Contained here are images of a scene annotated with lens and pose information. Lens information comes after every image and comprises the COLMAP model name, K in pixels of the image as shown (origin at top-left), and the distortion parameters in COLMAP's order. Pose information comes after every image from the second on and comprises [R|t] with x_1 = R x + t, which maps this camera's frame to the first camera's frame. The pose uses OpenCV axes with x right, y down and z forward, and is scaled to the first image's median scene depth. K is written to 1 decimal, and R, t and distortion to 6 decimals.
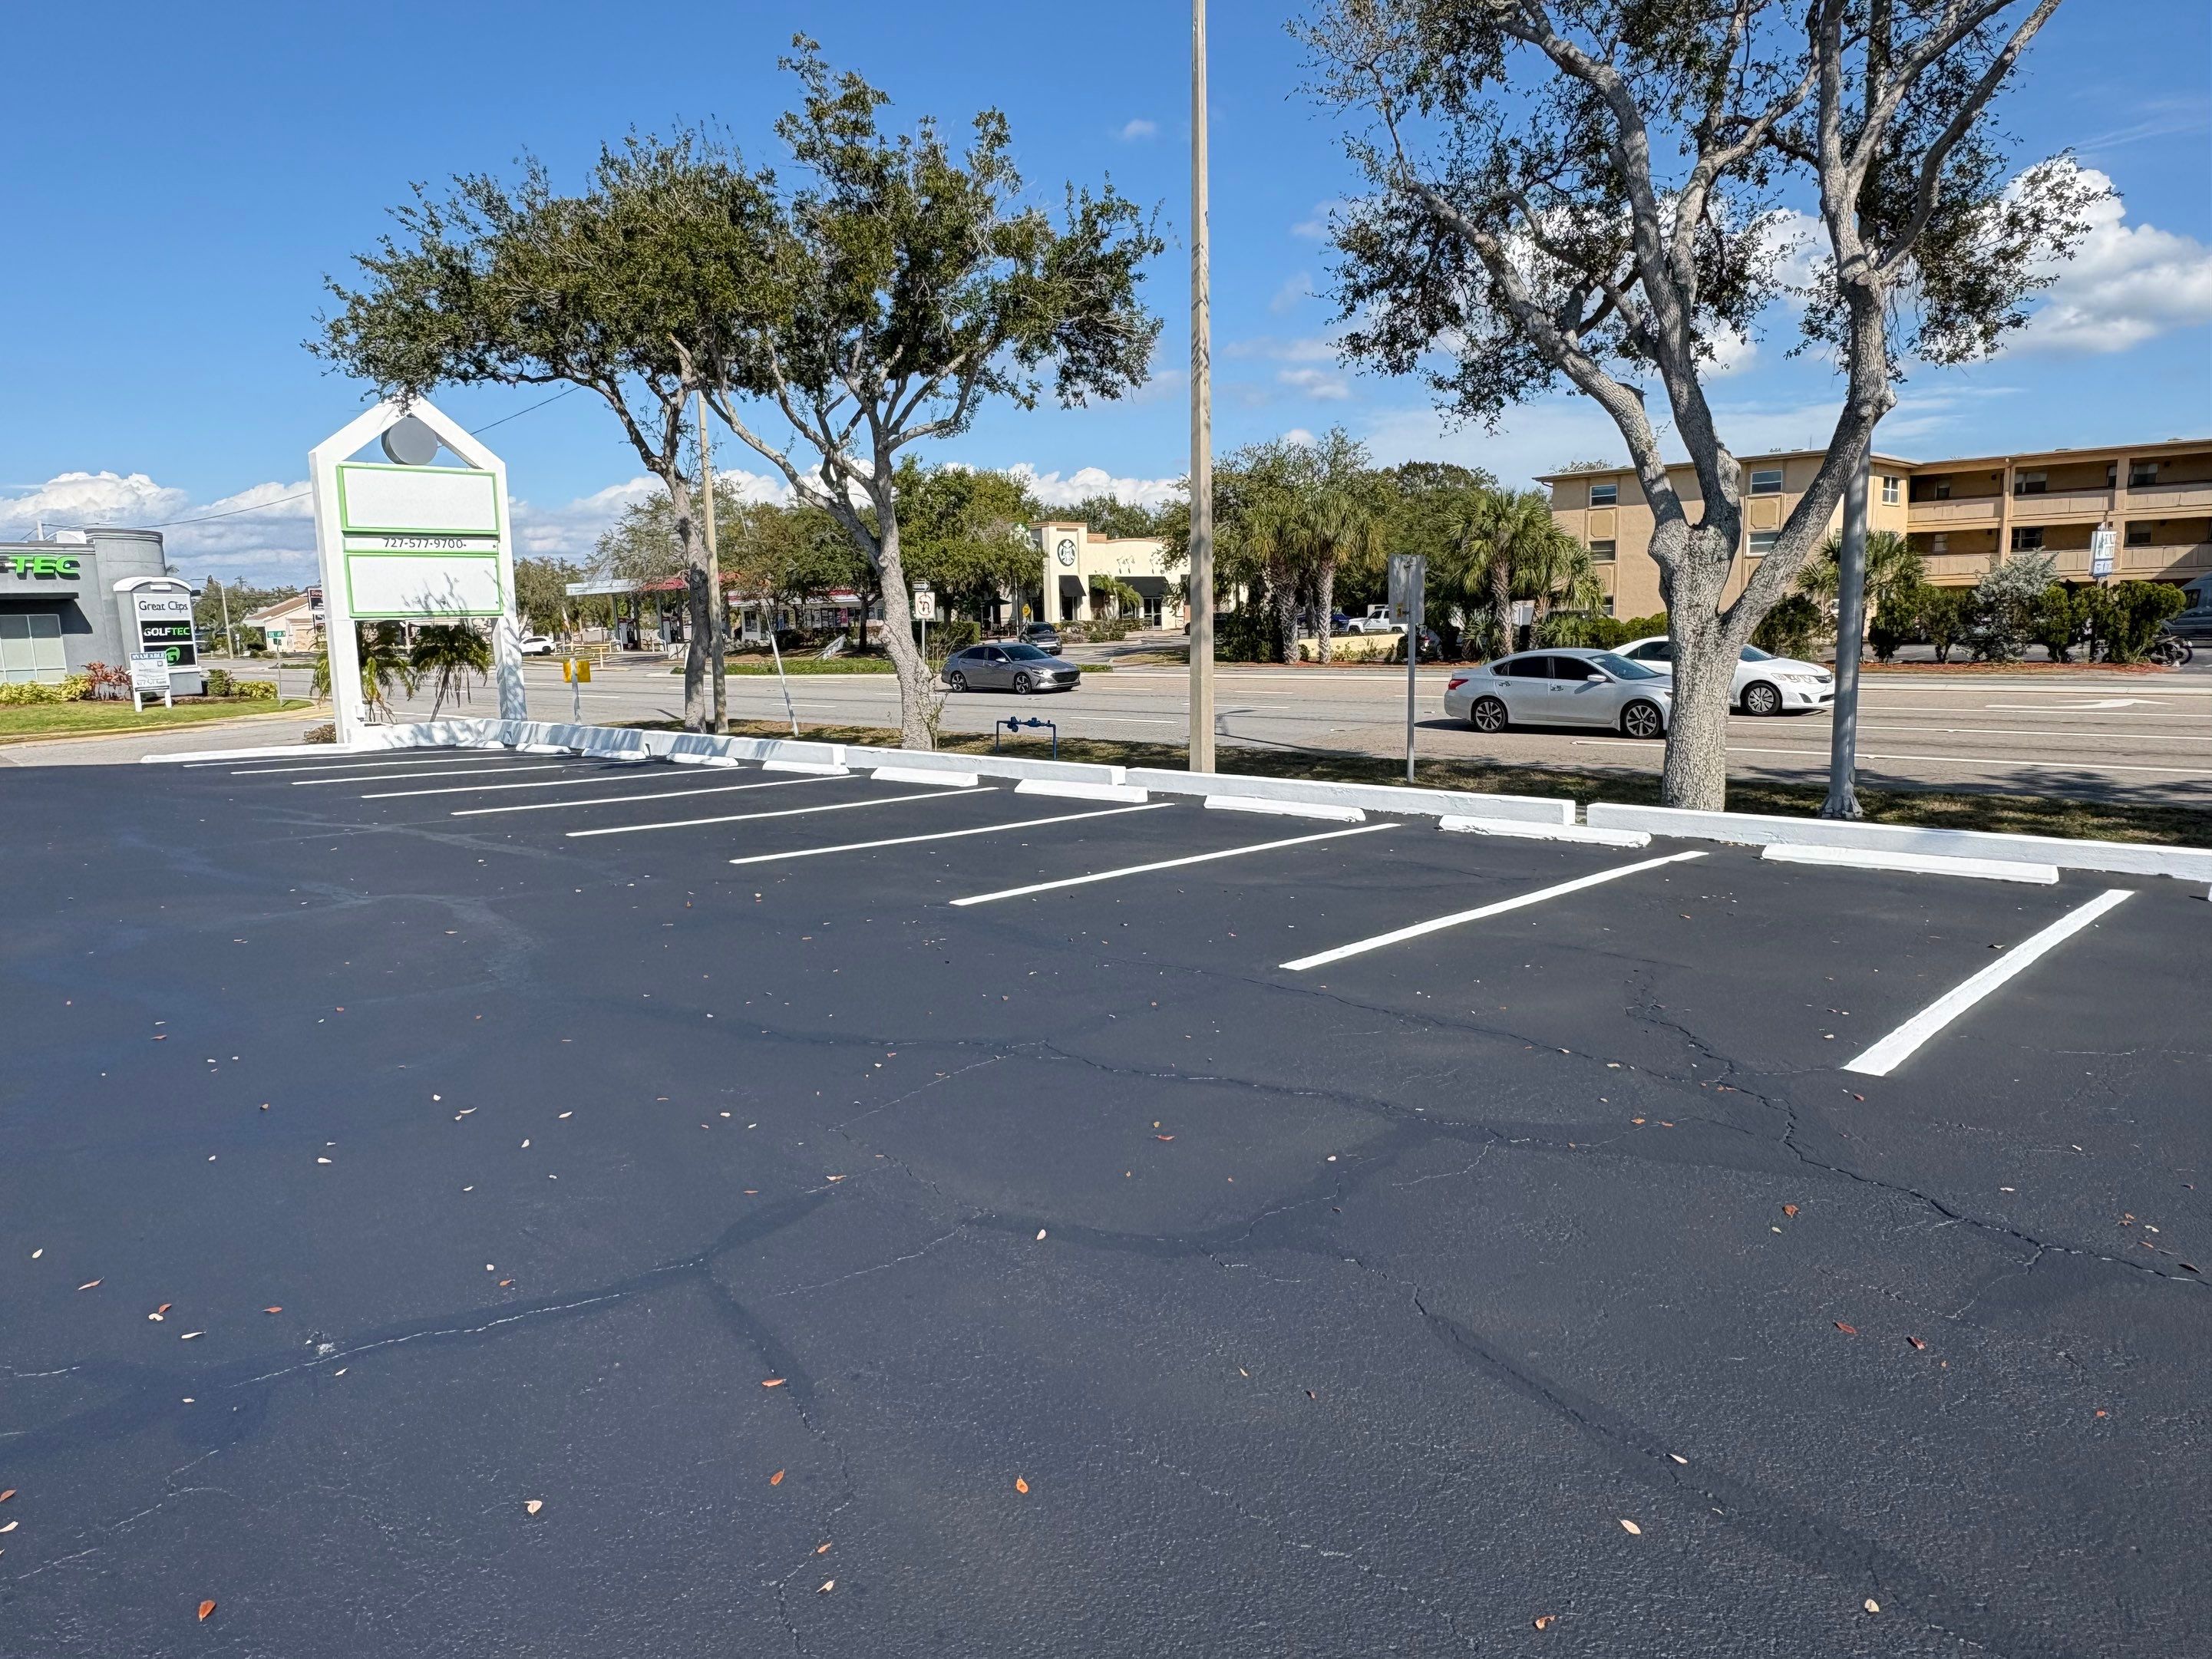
lens RADIAL K [[1401.1, 0, 1106.0], [0, 1401.1, 829.5], [0, 0, 1]] dist [0.003232, 0.001733]
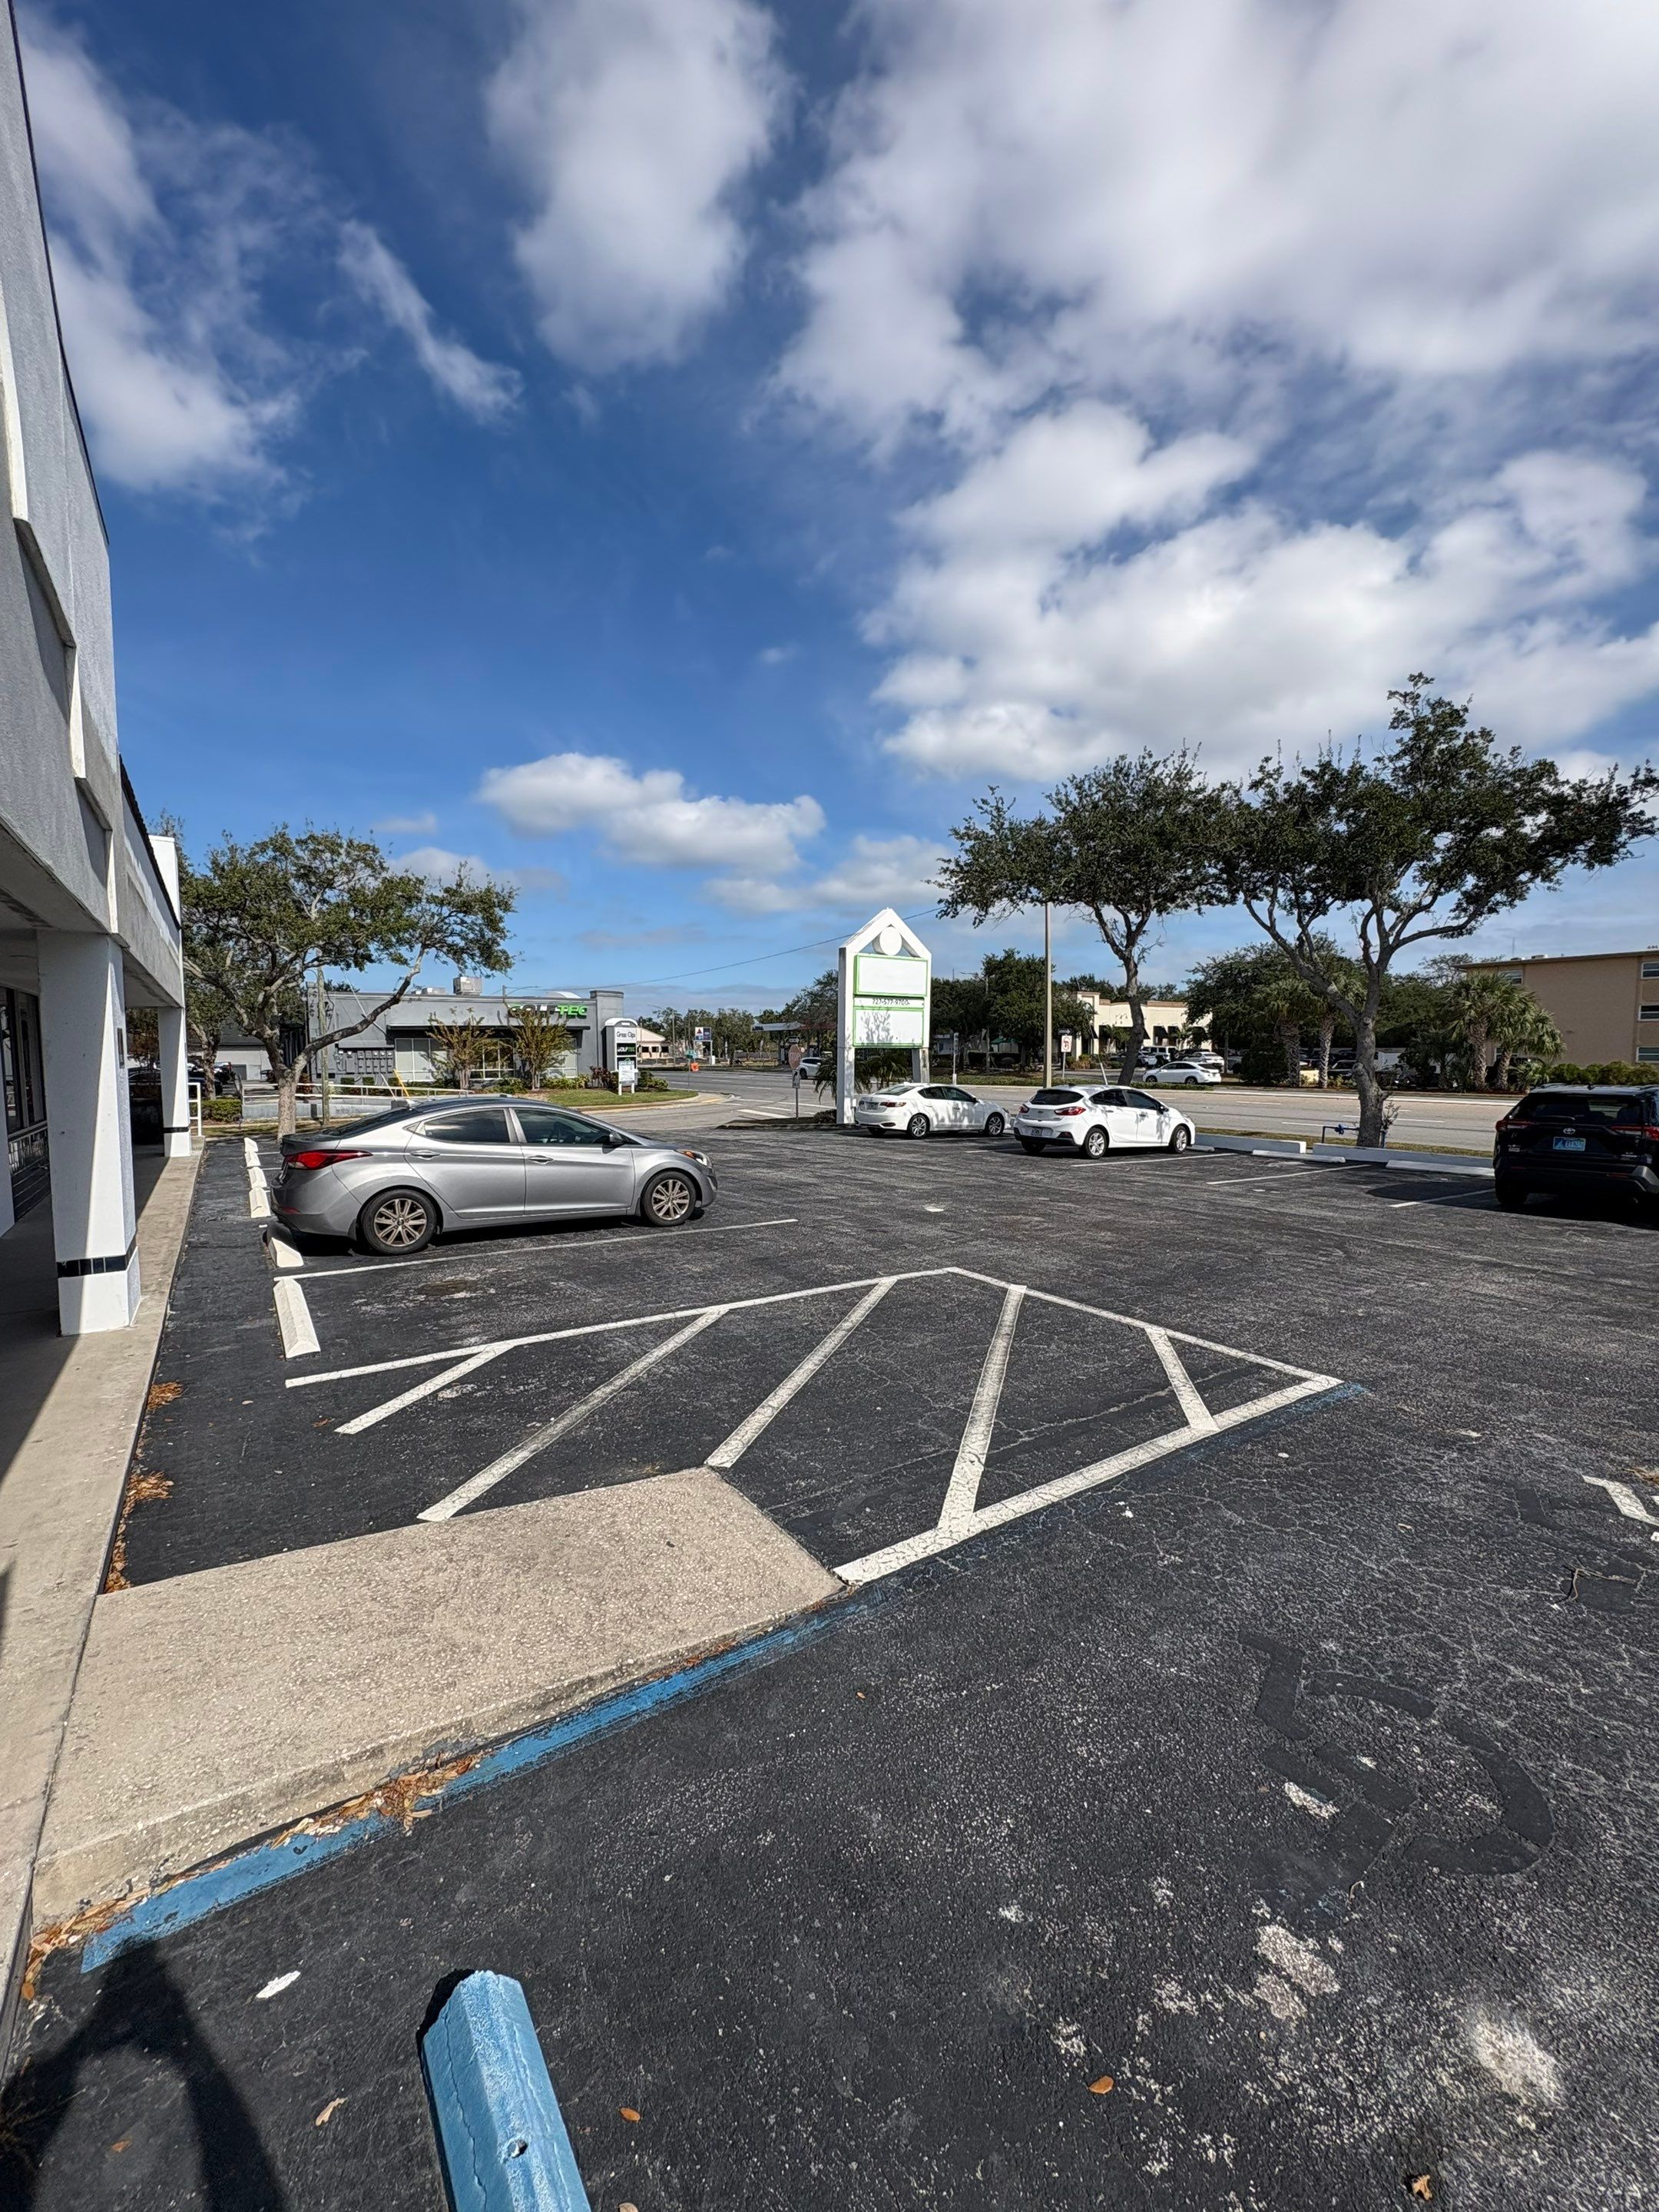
lens RADIAL K [[886.1, 0, 829.5], [0, 886.1, 1106.0], [0, 0, 1]] dist [-0.000626, -0.000005]
pose [[0.978784, 0.035803, -0.201744, -0.330009], [-0.052811, 0.995430, -0.079563, 0.003533], [0.197974, 0.088529, 0.976201, -0.016847]]
